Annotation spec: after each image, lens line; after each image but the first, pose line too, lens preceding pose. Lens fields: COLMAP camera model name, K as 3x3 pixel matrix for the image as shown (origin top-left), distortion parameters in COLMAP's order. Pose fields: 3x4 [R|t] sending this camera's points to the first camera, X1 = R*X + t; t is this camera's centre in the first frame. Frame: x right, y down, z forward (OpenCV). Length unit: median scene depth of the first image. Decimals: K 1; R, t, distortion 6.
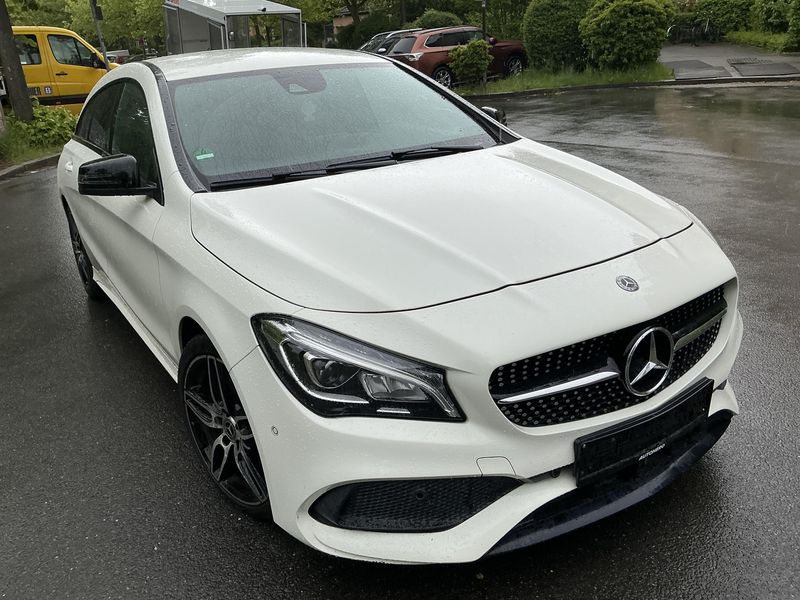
lens RADIAL K [[671.2, 0, 400.0], [0, 671.2, 300.0], [0, 0, 1]] dist [0.069354, -0.143250]
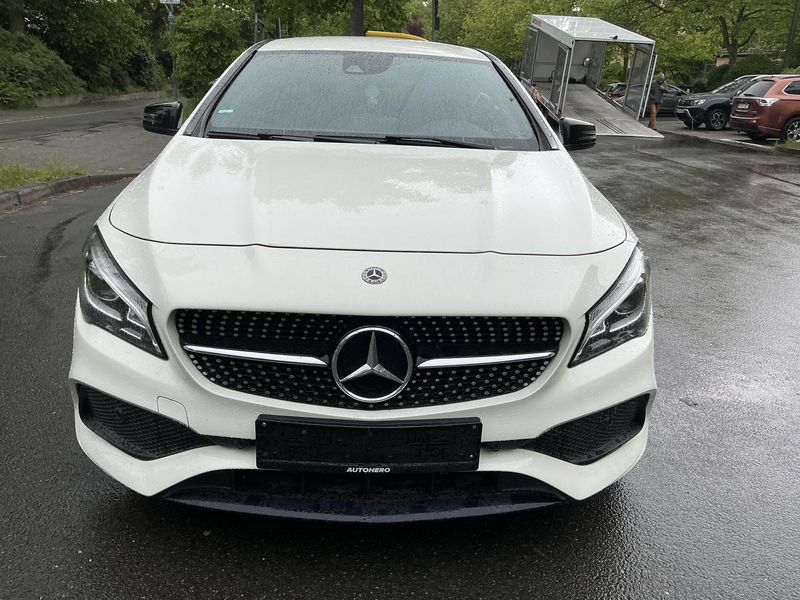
lens RADIAL K [[671.2, 0, 400.0], [0, 671.2, 300.0], [0, 0, 1]] dist [0.069354, -0.143250]
pose [[0.864333, 0.249419, -0.436714, 0.774902], [-0.265428, 0.963803, 0.025125, -0.023023], [0.427173, 0.094200, 0.899249, 0.215502]]
